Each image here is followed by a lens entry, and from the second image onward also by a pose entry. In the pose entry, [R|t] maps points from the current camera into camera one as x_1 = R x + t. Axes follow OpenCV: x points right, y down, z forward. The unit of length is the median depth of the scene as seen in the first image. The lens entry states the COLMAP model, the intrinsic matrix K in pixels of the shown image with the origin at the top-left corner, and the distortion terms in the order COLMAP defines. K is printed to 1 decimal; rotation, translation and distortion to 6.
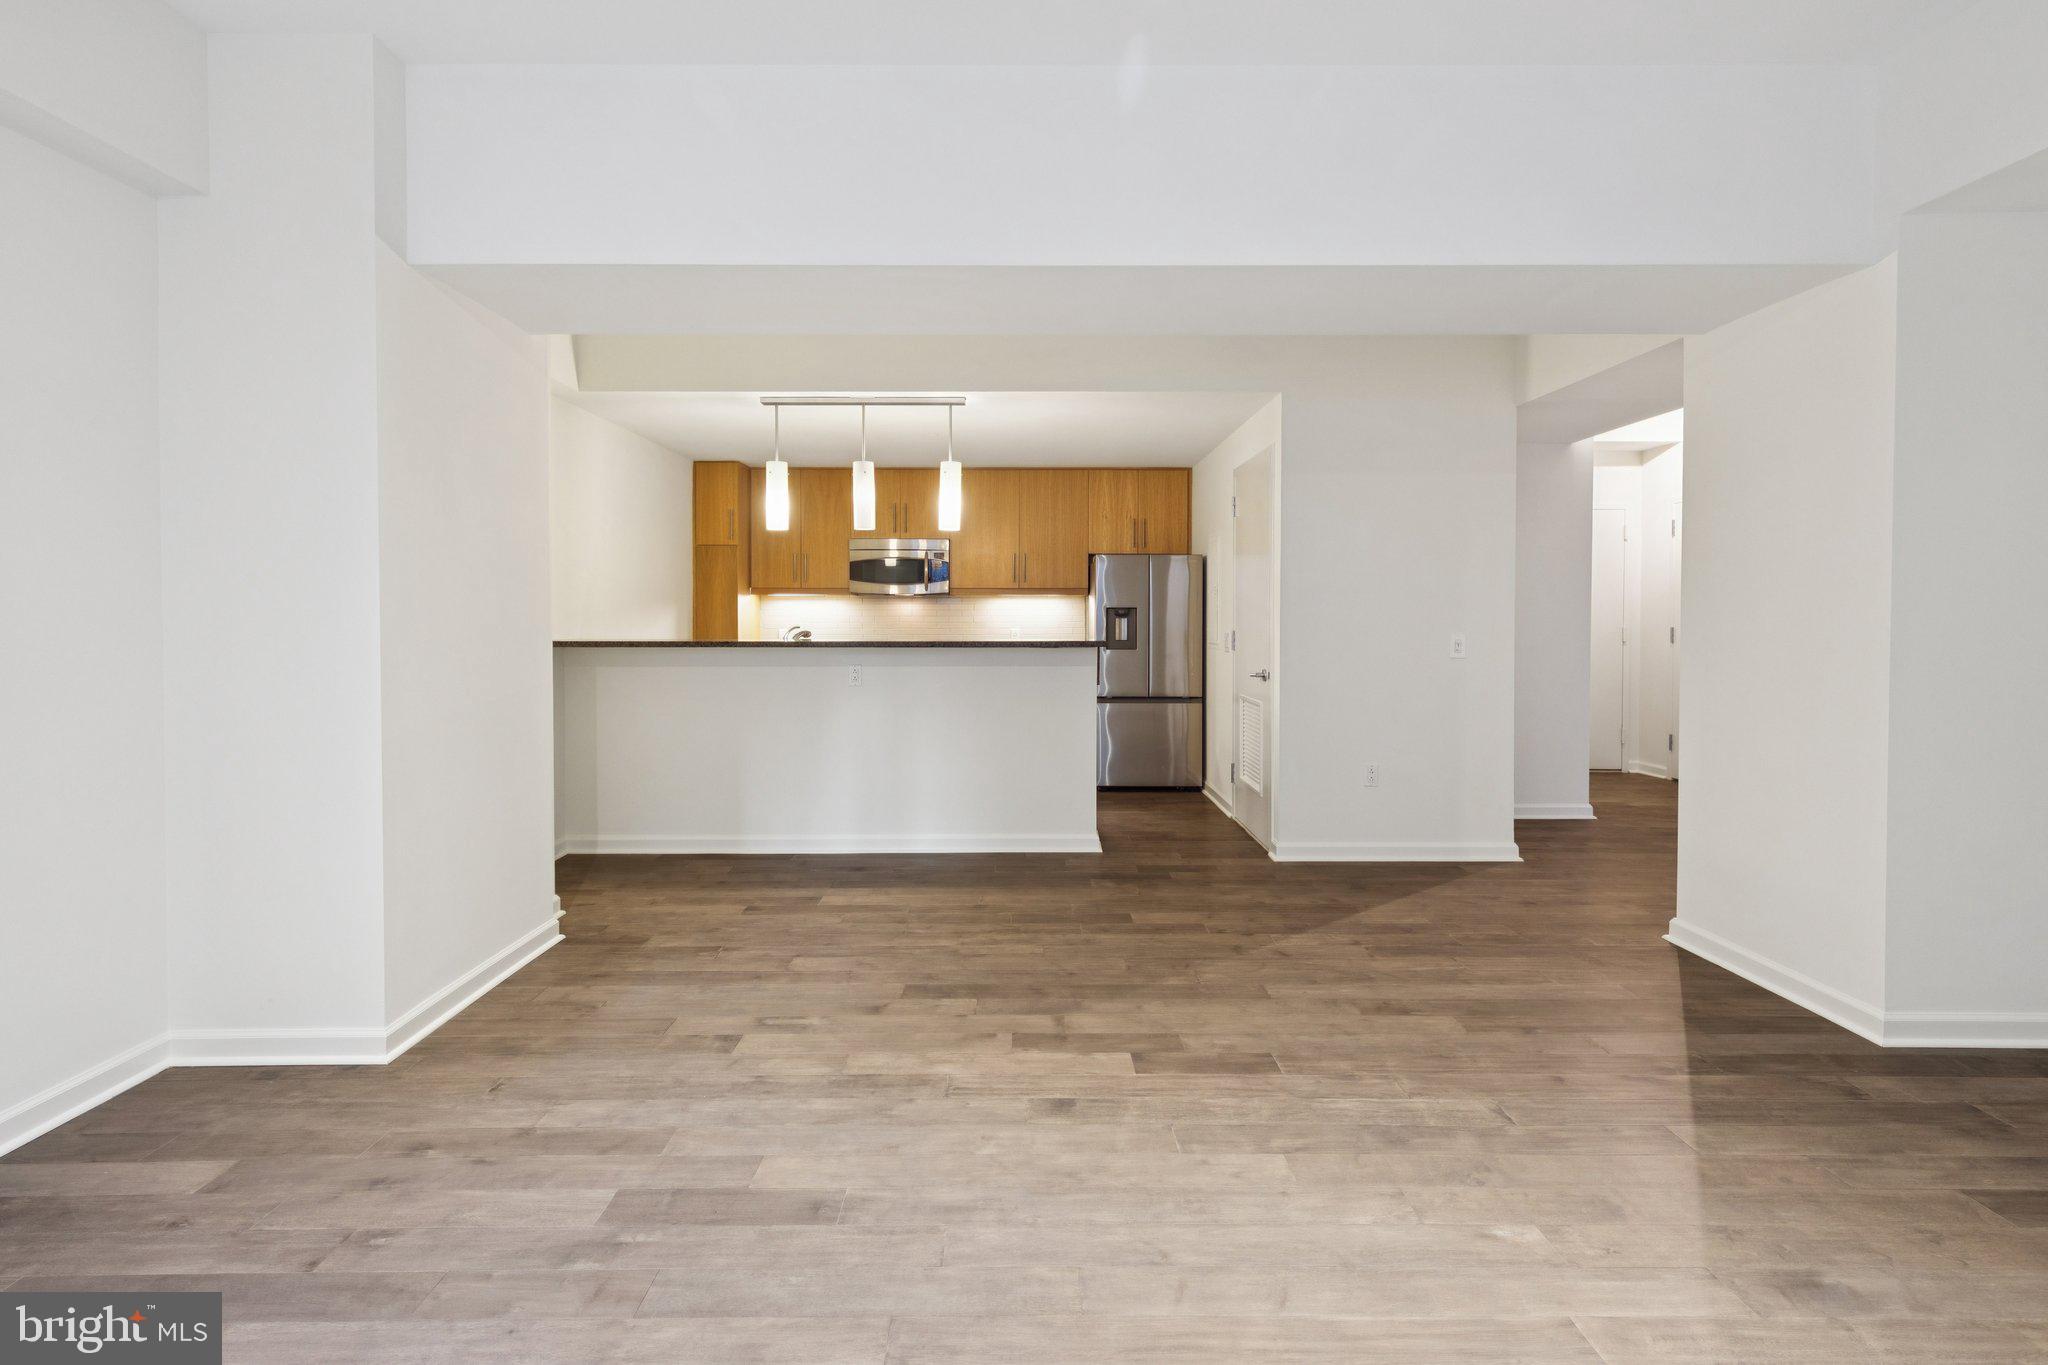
lens RADIAL K [[943.1, 0, 1013.1], [0, 943.1, 629.3], [0, 0, 1]] dist [0.010901, -0.001482]
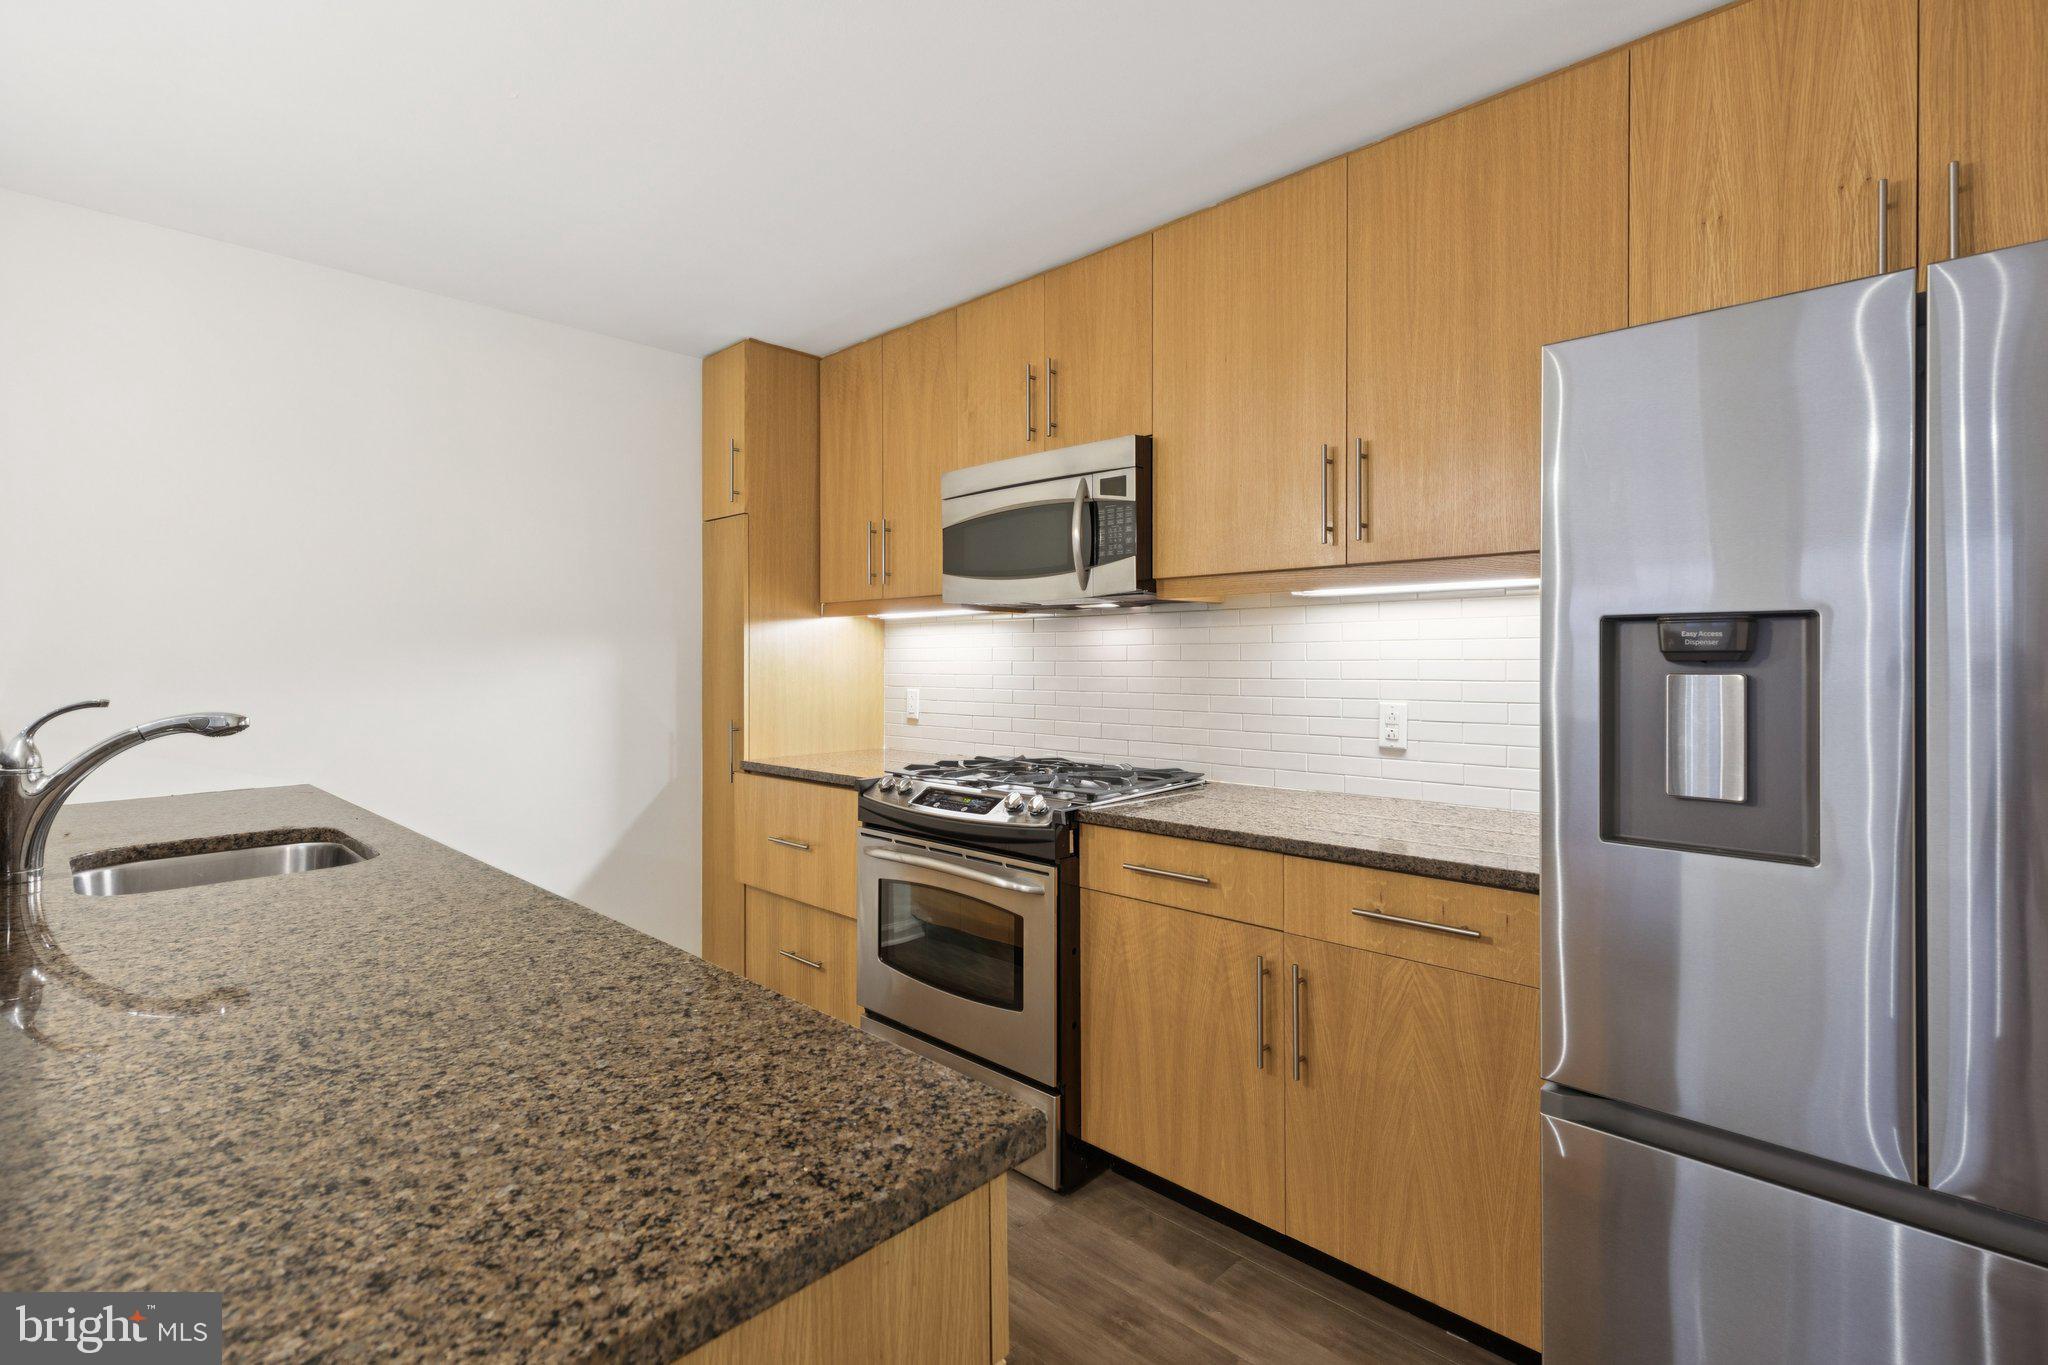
lens RADIAL K [[937.5, 0, 1016.3], [0, 937.5, 656.7], [0, 0, 1]] dist [0.008462, 0.000187]
pose [[0.721567, -0.004092, -0.692332, 0.301082], [-0.006182, 0.999905, -0.012352, -0.024675], [0.692317, 0.013193, 0.721473, 1.639394]]
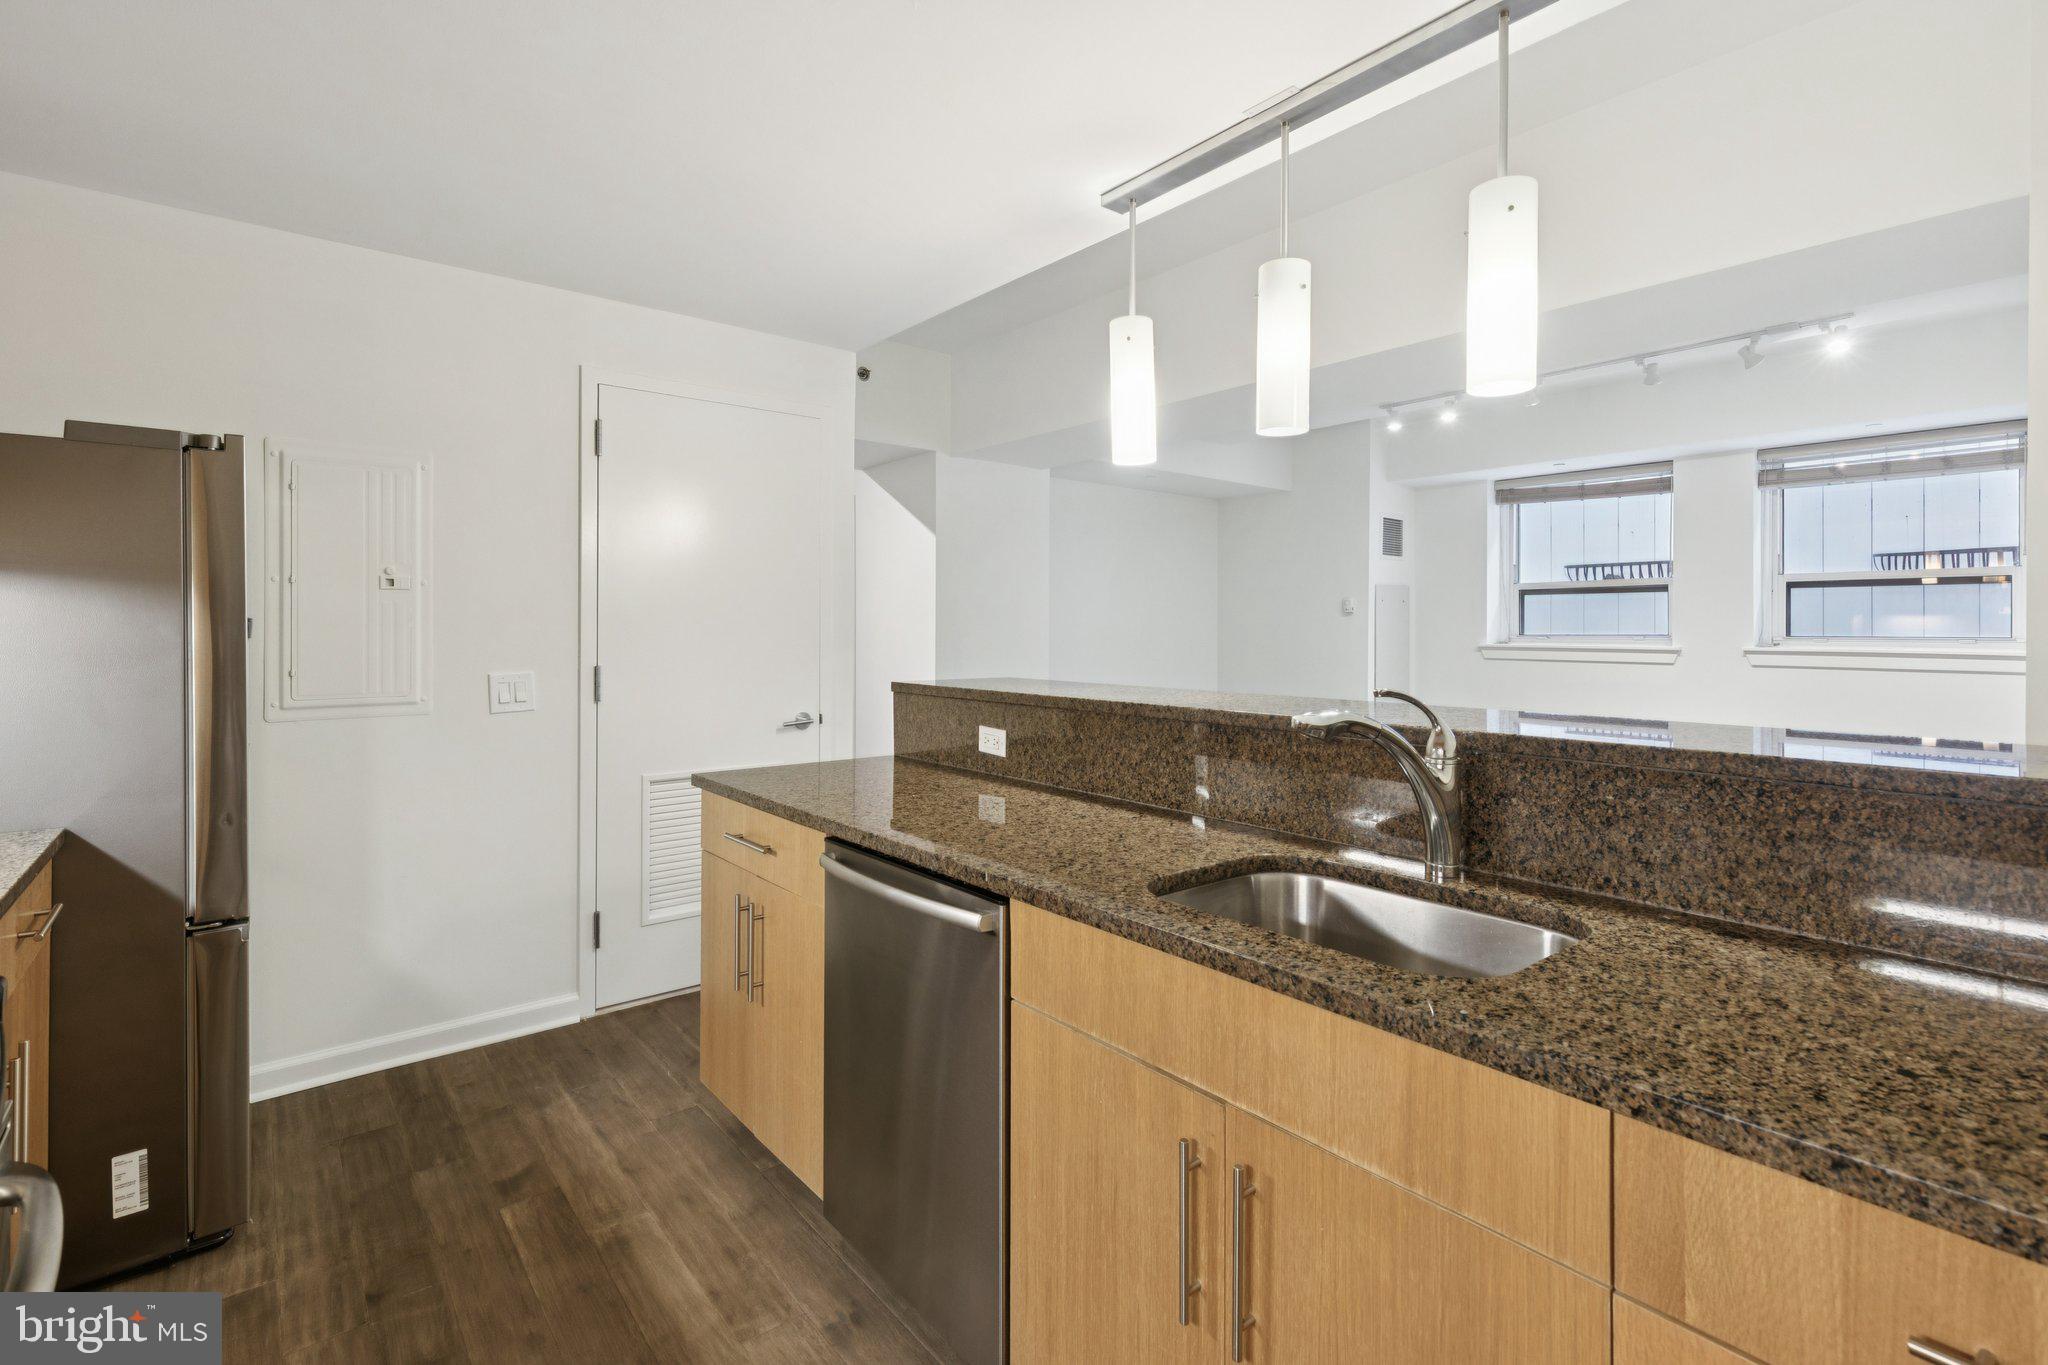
lens RADIAL K [[943.6, 0, 1030.3], [0, 943.6, 631.4], [0, 0, 1]] dist [0.009630, -0.000467]
pose [[-0.640935, -0.000131, 0.767595, -0.614415], [0.009963, 0.999914, 0.008490, -0.036371], [-0.767530, 0.013089, -0.640879, 2.088229]]
